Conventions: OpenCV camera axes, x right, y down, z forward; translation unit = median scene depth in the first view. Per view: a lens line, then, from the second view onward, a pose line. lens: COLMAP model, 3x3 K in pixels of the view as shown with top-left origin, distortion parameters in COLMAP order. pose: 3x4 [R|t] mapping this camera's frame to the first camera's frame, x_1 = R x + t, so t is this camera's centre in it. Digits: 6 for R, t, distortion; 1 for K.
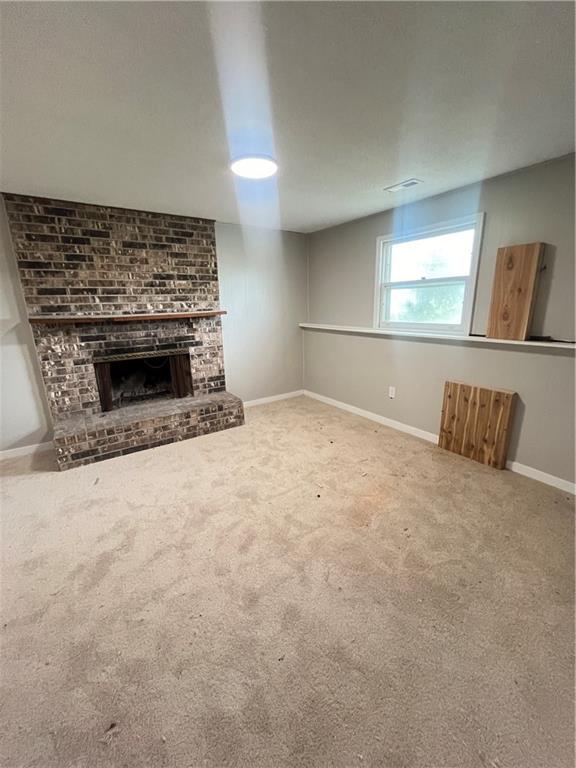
lens RADIAL K [[307.8, 0, 288.8], [0, 307.8, 385.8], [0, 0, 1]] dist [-0.008840, -0.000409]
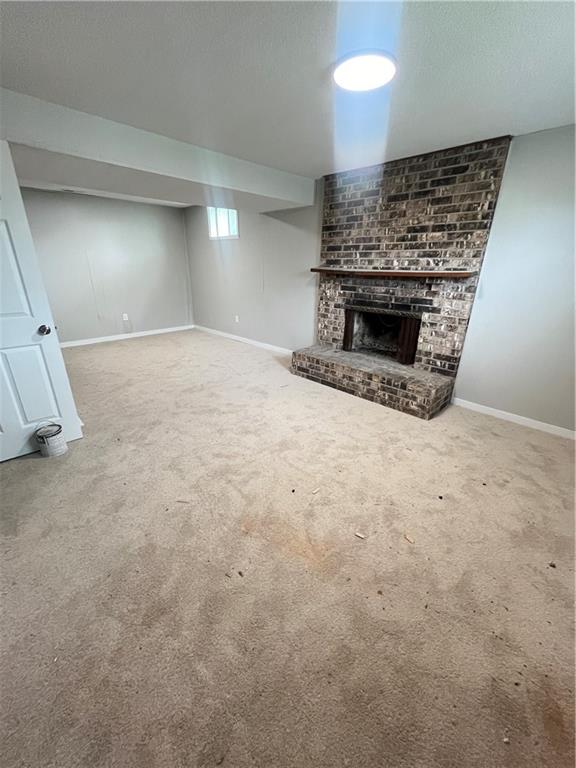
lens RADIAL K [[307.8, 0, 285.3], [0, 307.8, 385.4], [0, 0, 1]] dist [-0.008840, -0.000409]
pose [[0.177764, 0.385550, -0.905401, 0.531115], [-0.267691, 0.904305, 0.332526, -0.135745], [0.946964, 0.183257, 0.263962, 0.479752]]
